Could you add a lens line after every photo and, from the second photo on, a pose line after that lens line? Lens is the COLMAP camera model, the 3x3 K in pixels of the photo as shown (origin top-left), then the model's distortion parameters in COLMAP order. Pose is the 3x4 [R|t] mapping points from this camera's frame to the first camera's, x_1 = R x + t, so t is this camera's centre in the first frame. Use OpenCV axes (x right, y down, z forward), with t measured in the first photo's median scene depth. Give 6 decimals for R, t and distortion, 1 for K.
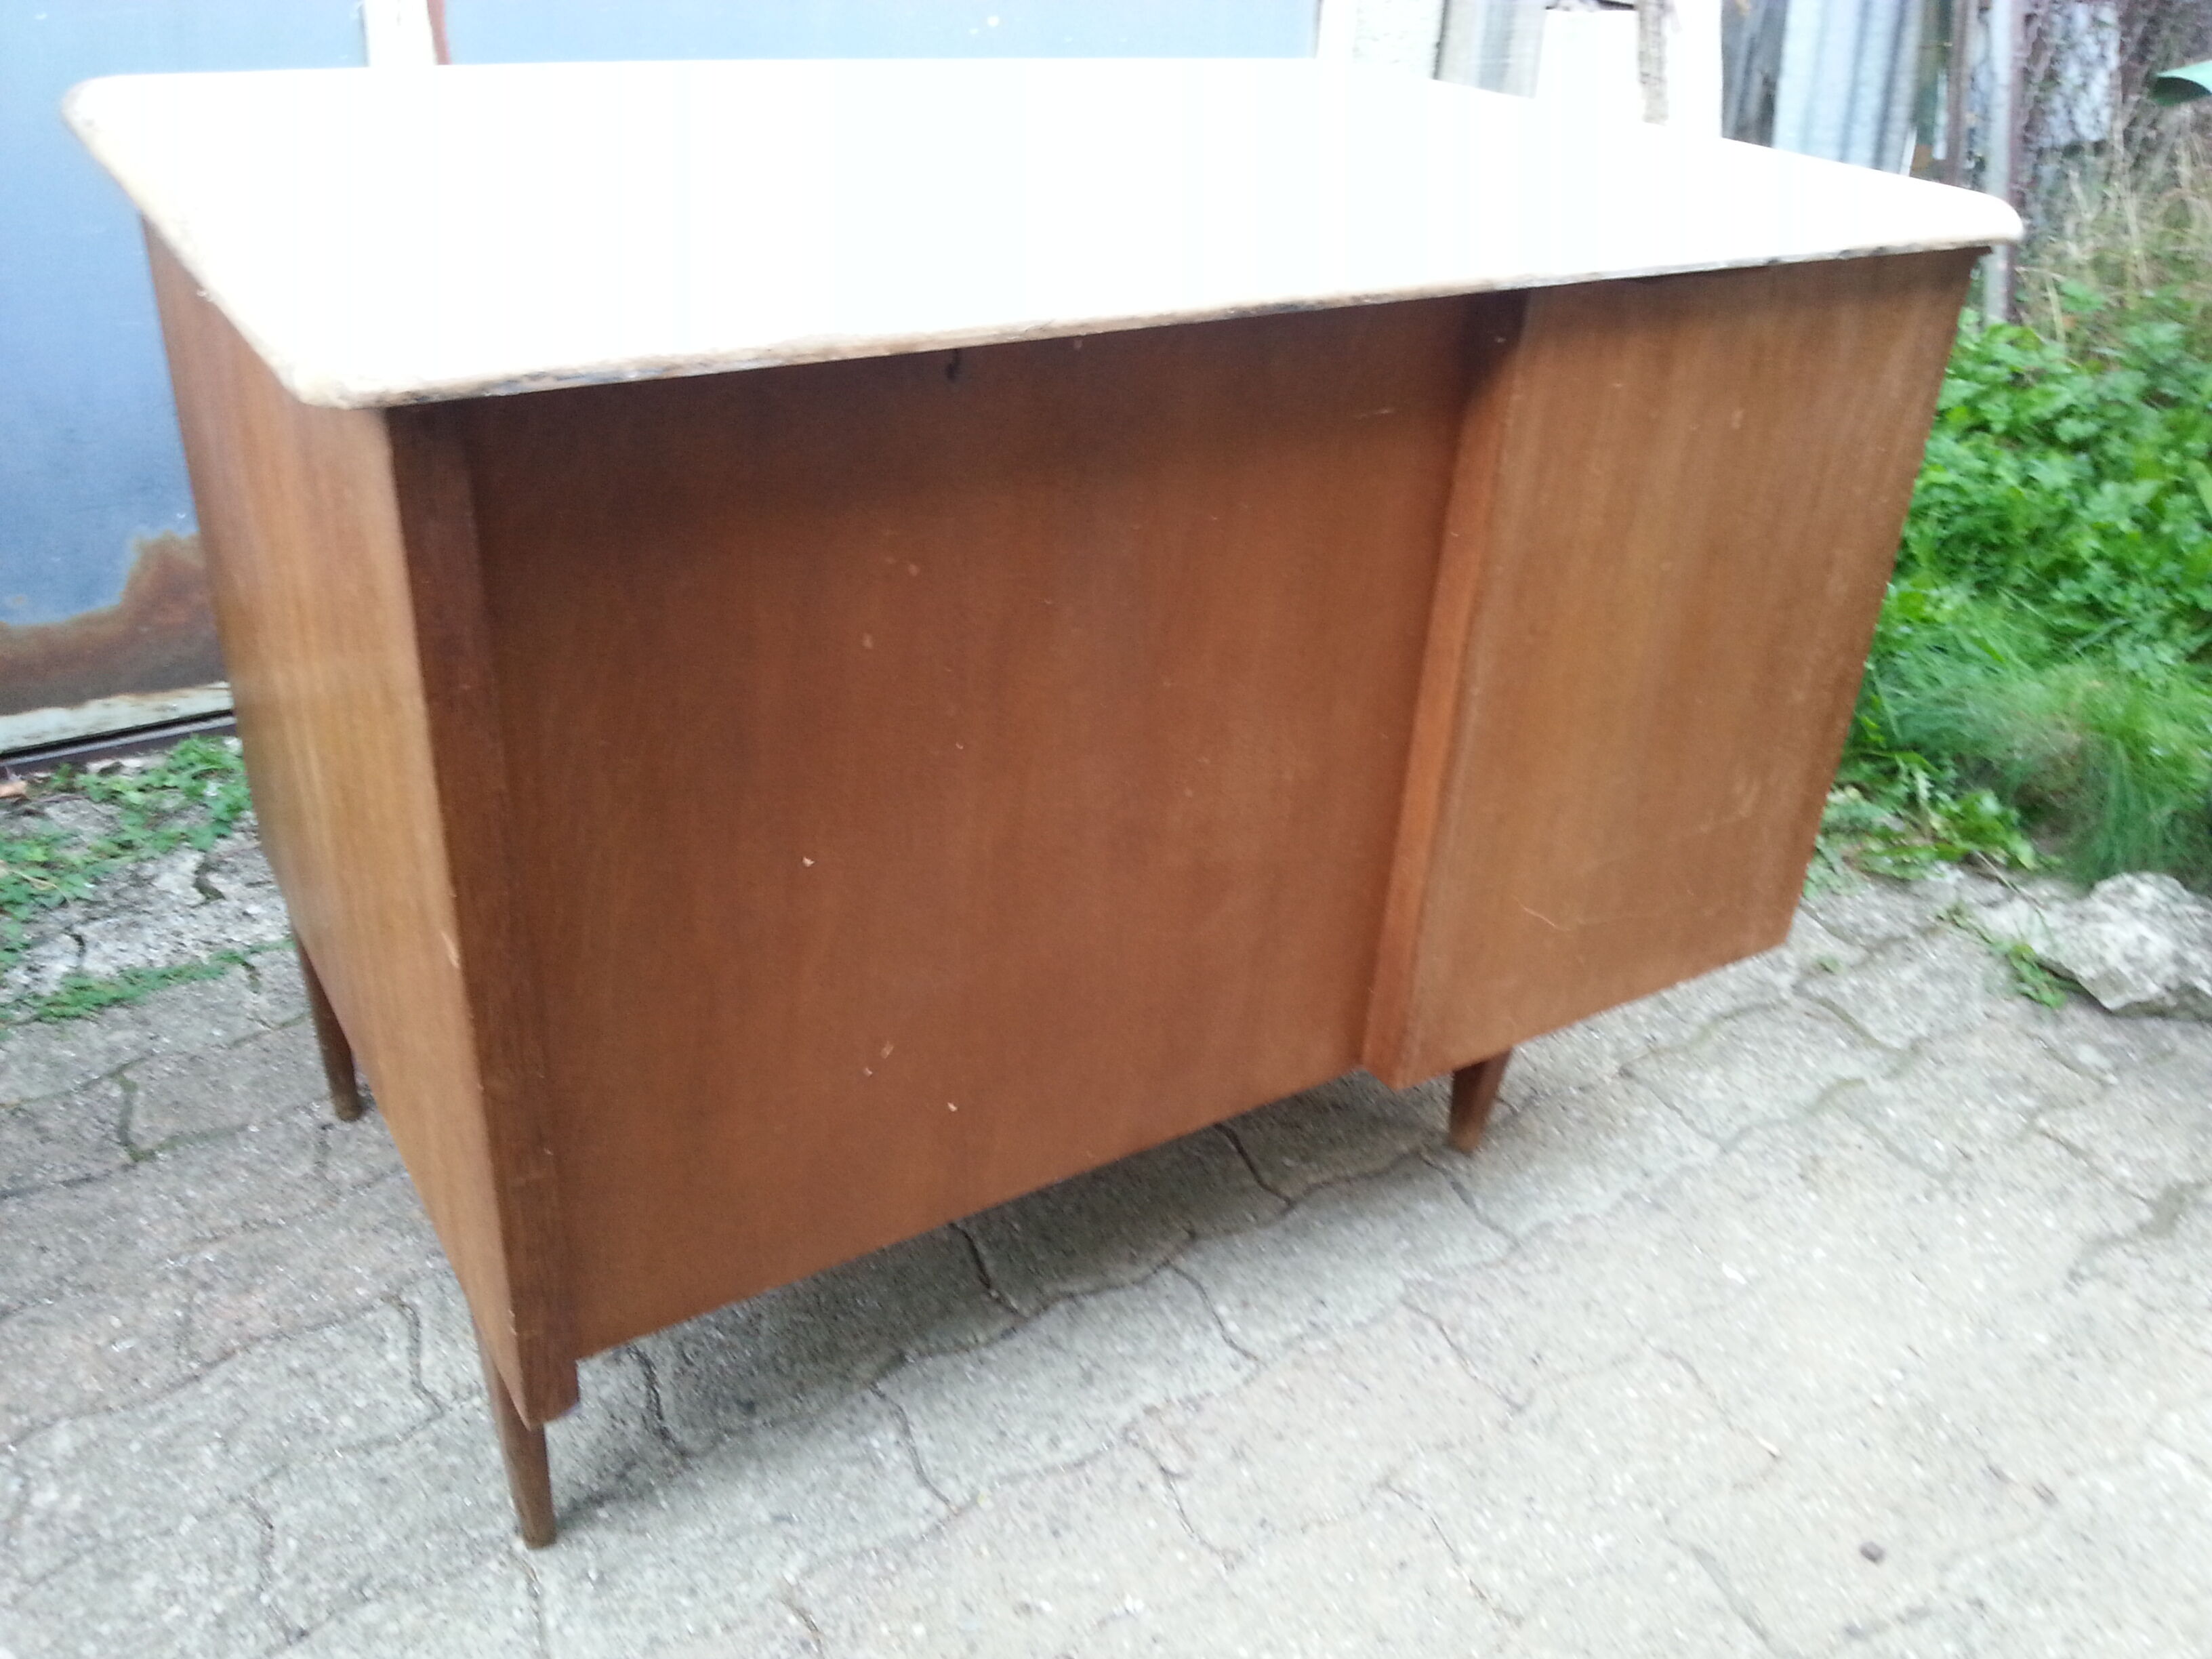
lens RADIAL K [[1831.1, 0, 1120.6], [0, 1831.1, 819.3], [0, 0, 1]] dist [-0.013497, -0.003357]
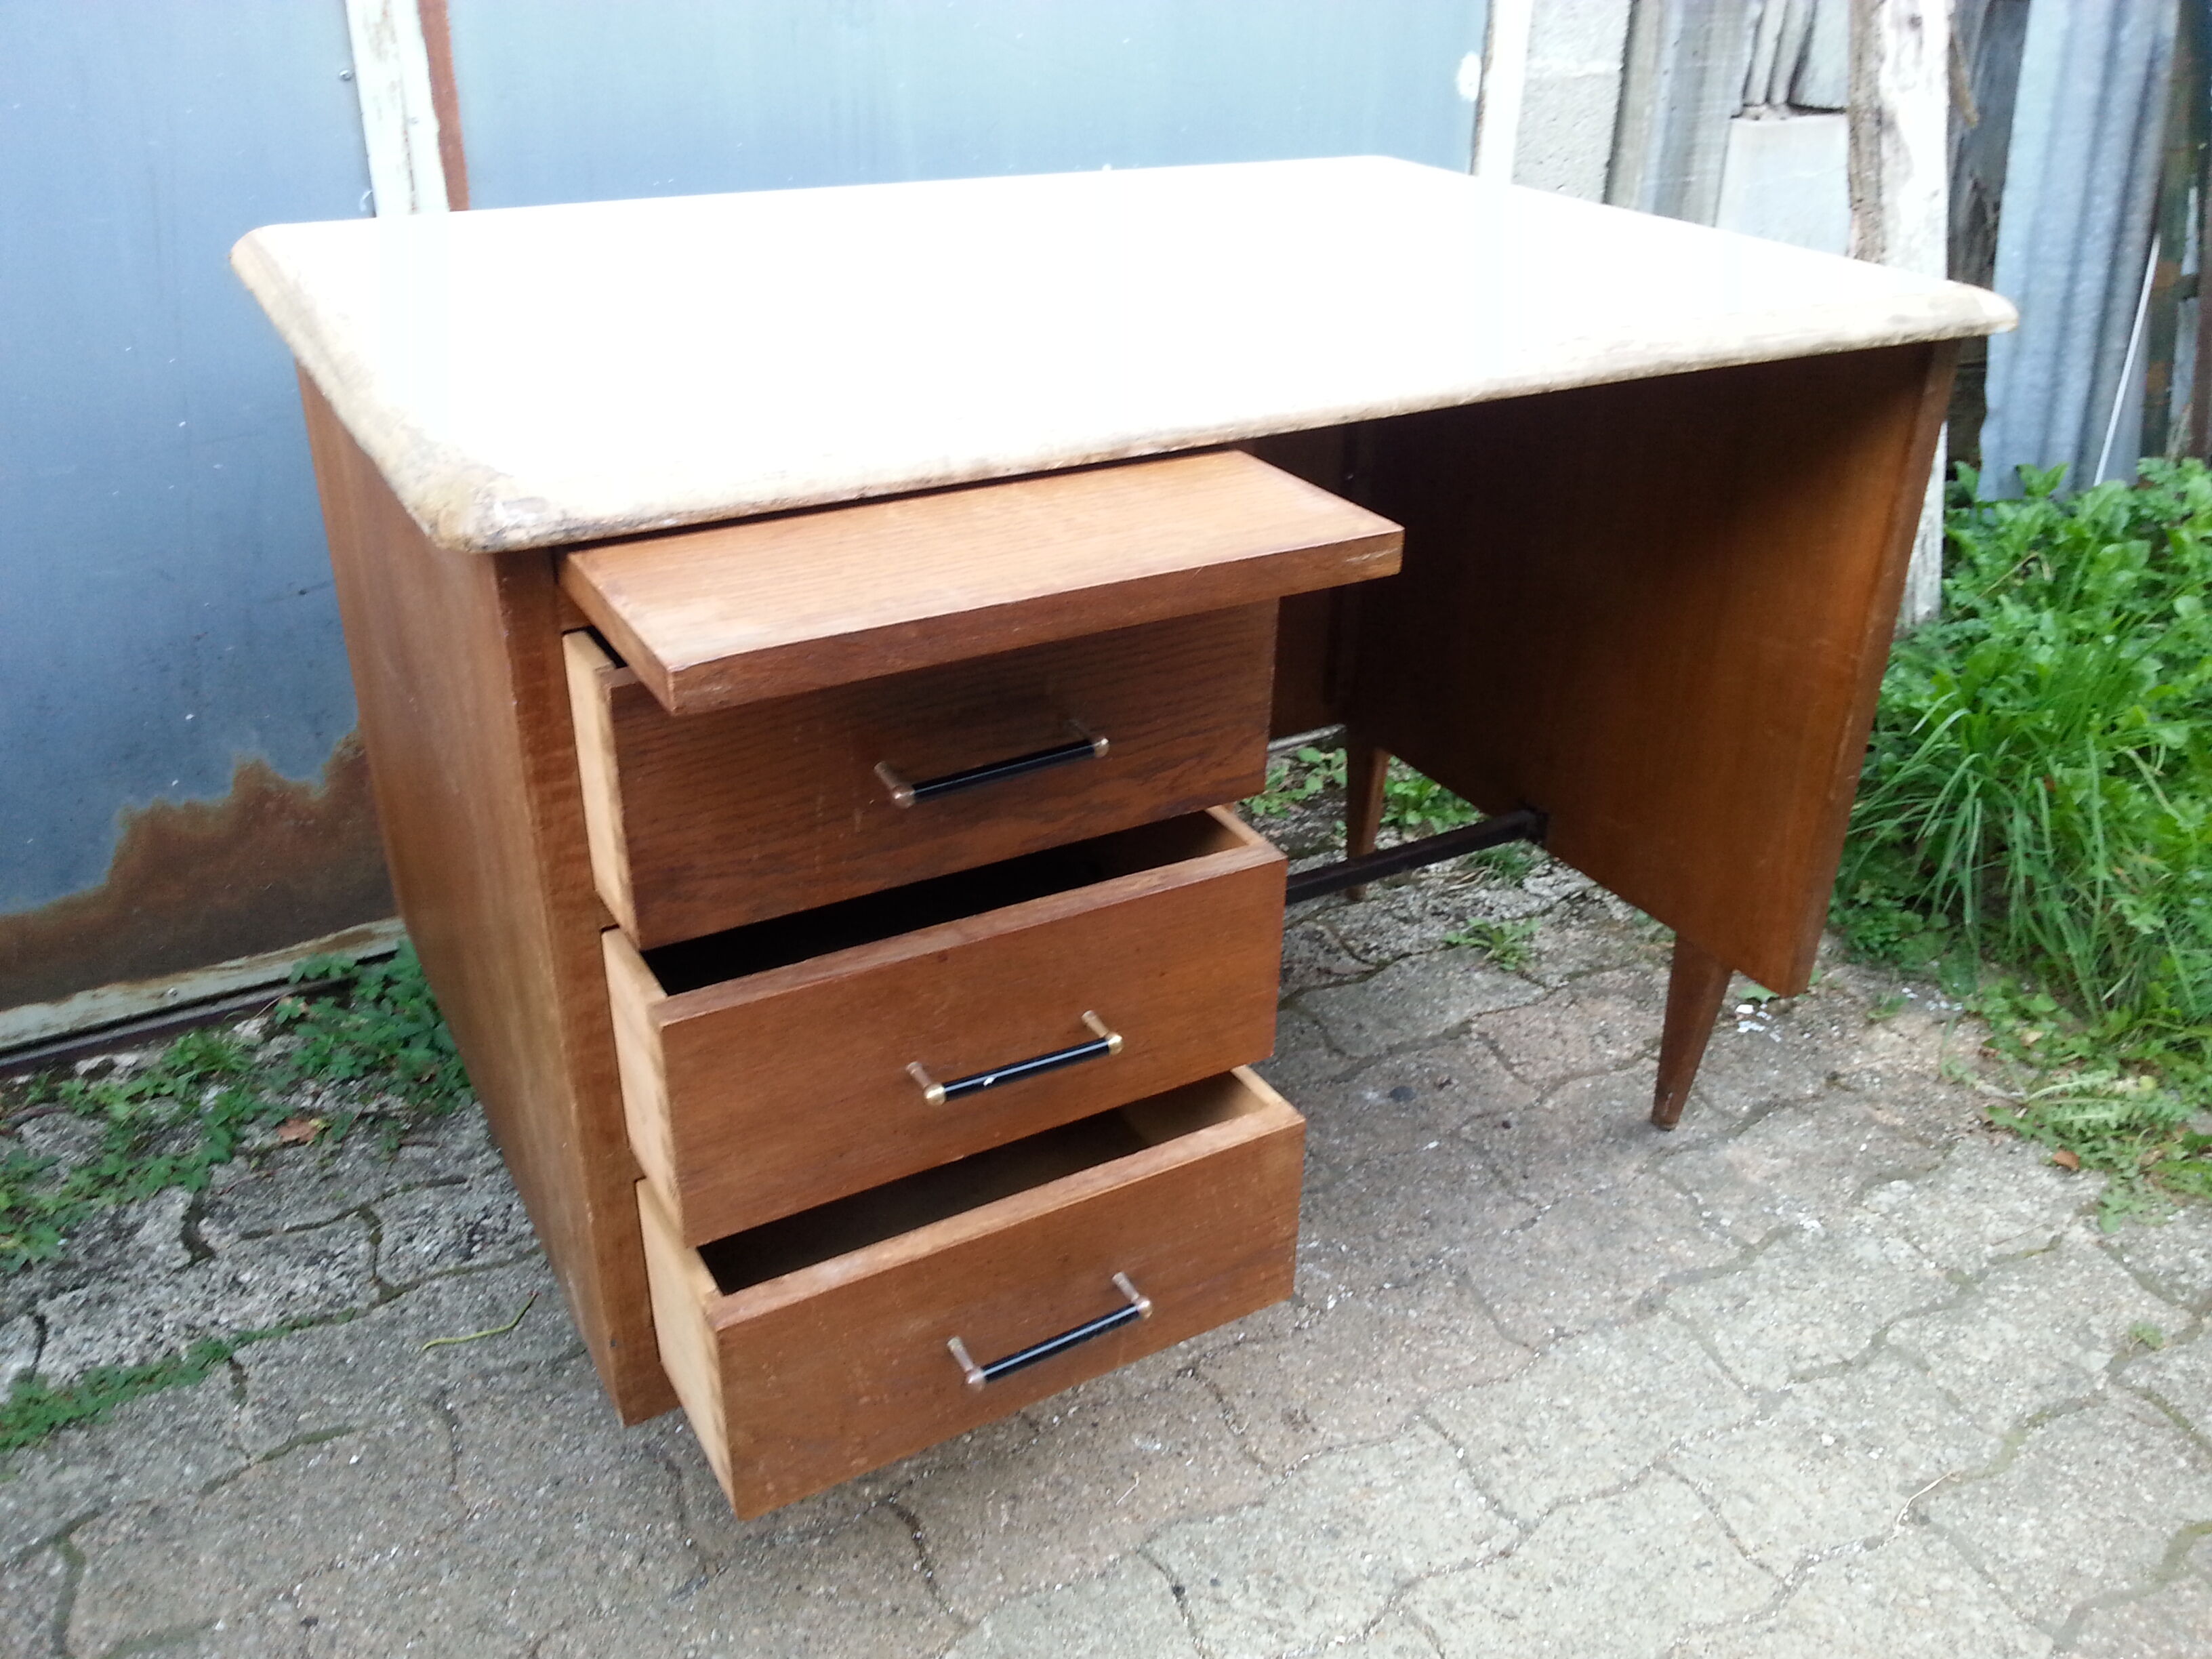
lens RADIAL K [[1831.1, 0, 1139.8], [0, 1831.1, 836.8], [0, 0, 1]] dist [-0.013497, -0.003357]
pose [[0.999054, -0.007594, -0.042812, -0.025019], [0.007256, 0.999941, -0.008045, -0.142871], [0.042870, 0.007726, 0.999051, 0.173523]]
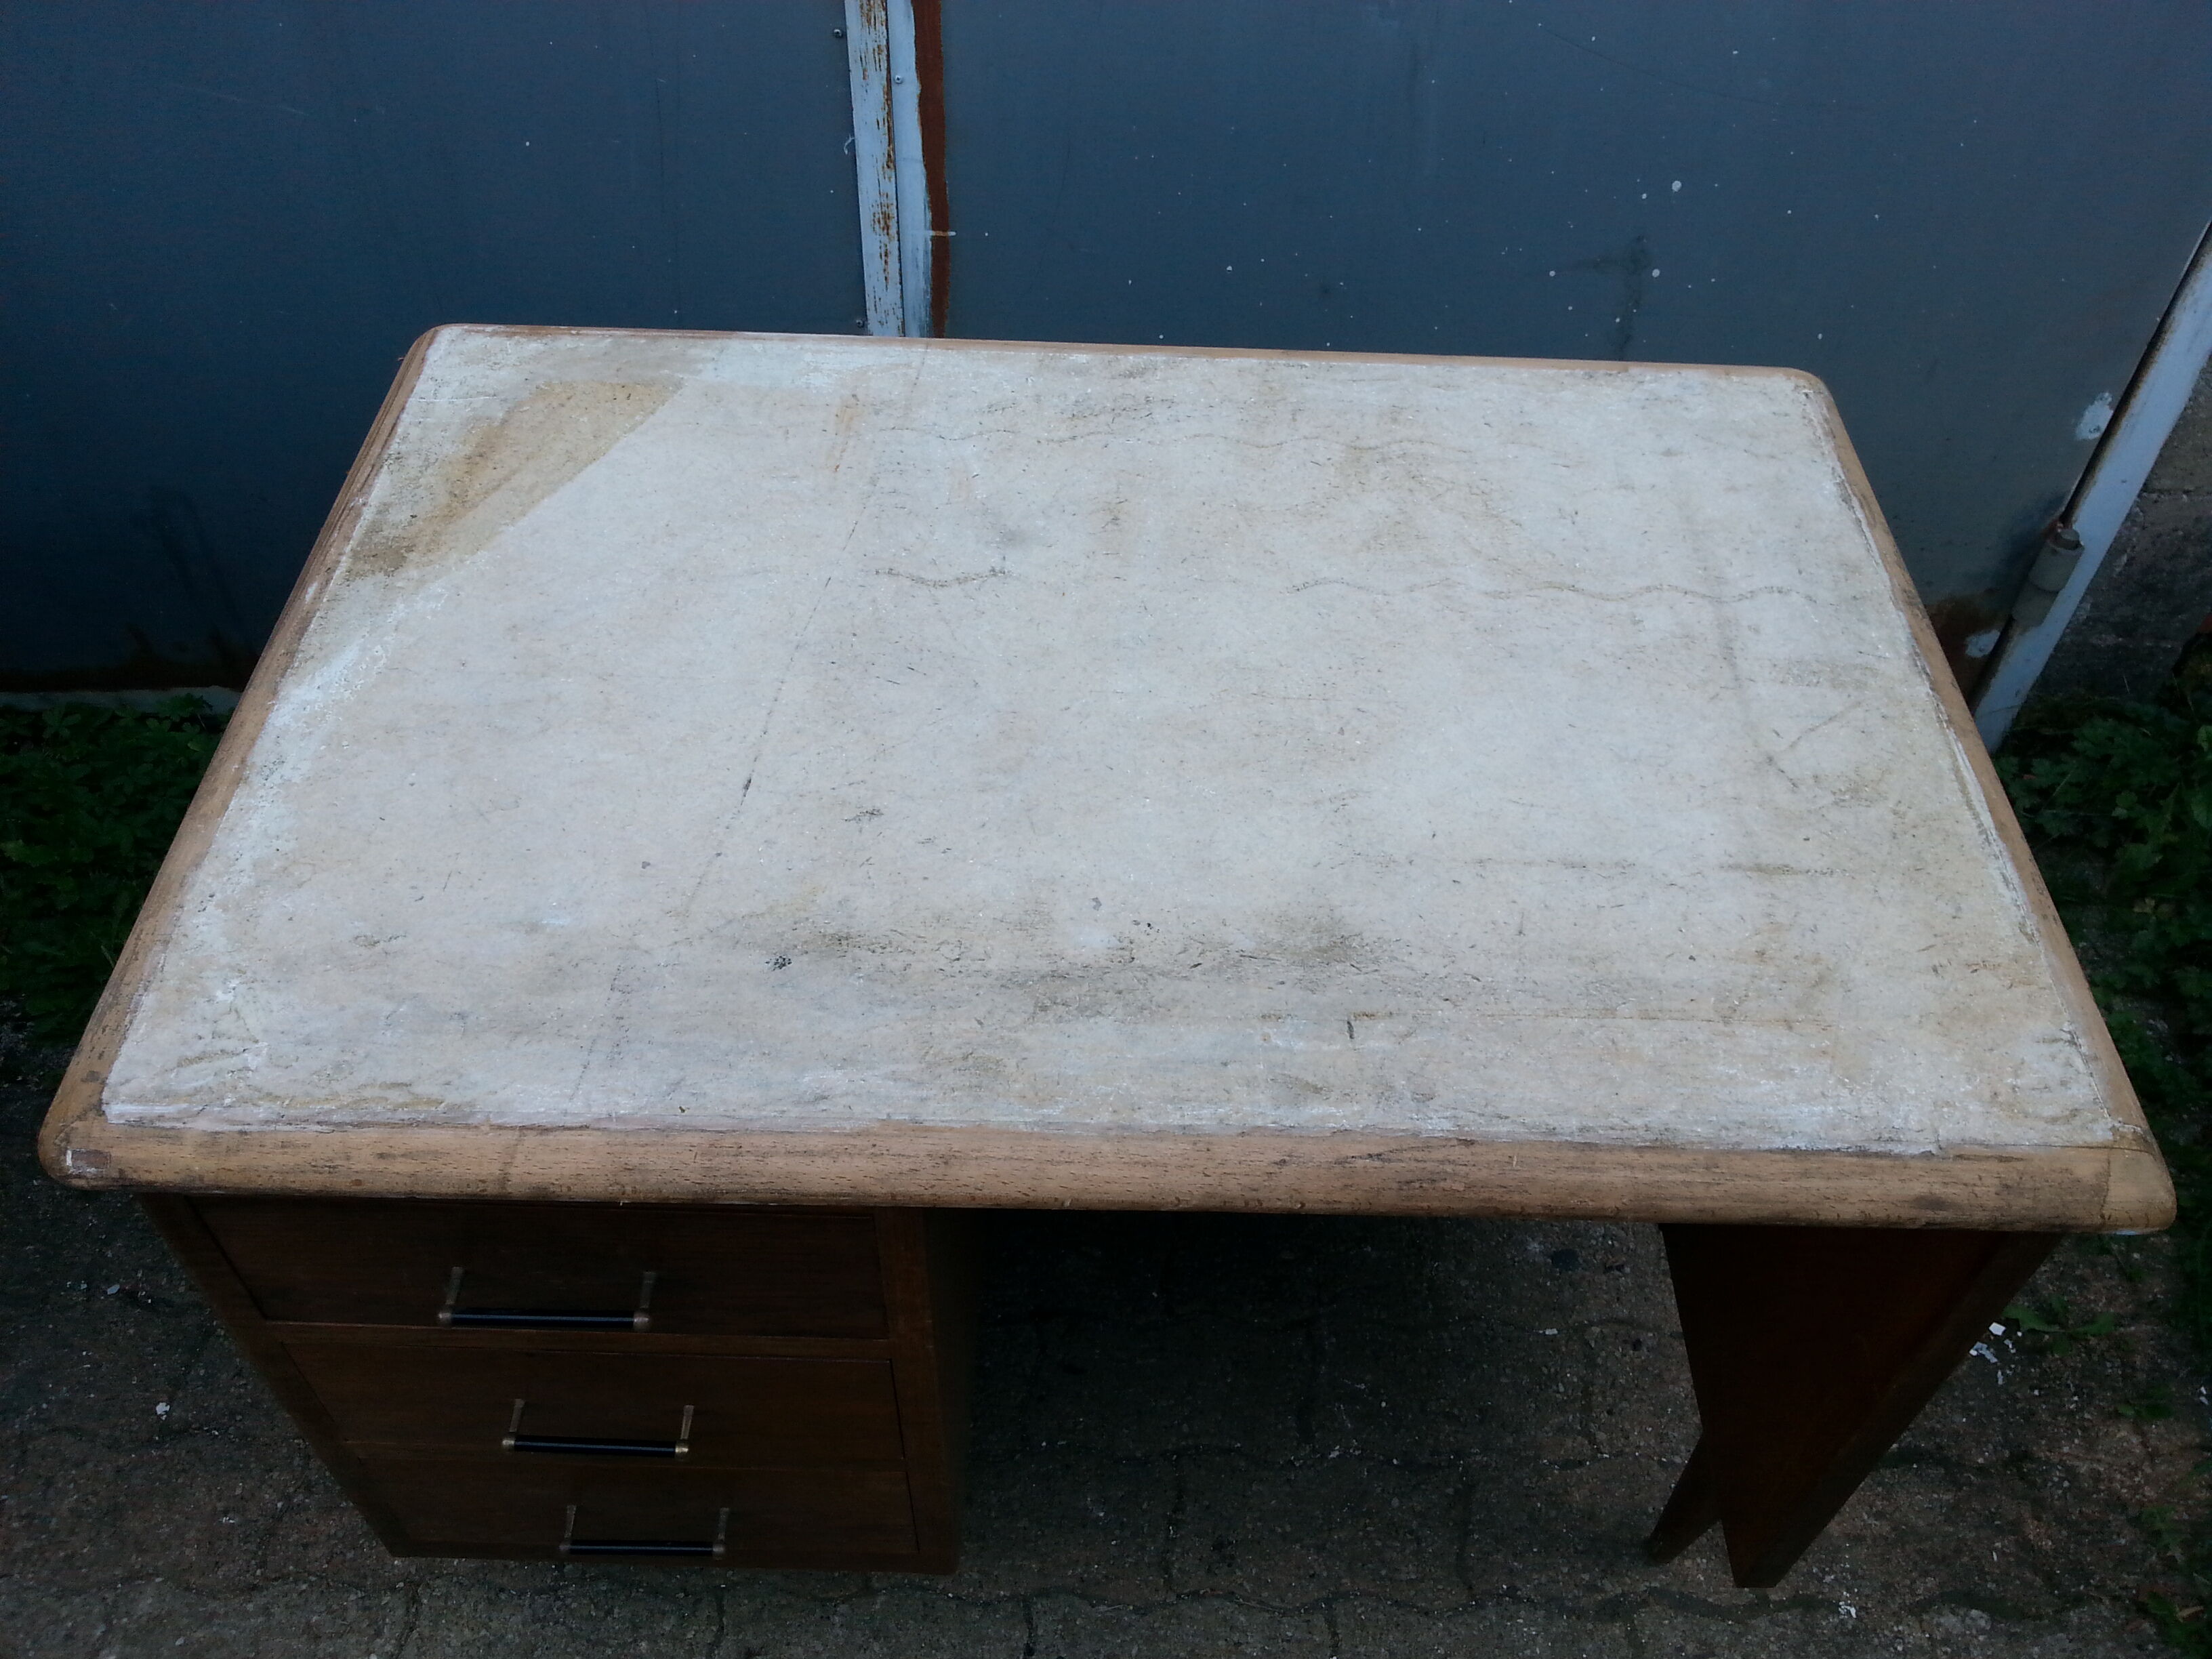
lens RADIAL K [[1831.1, 0, 1144.7], [0, 1831.1, 860.3], [0, 0, 1]] dist [-0.013497, -0.003357]
pose [[0.831315, 0.398737, -0.387200, 0.179807], [-0.259465, 0.894496, 0.364080, -0.503240], [0.491521, -0.202200, 0.847067, 0.260752]]
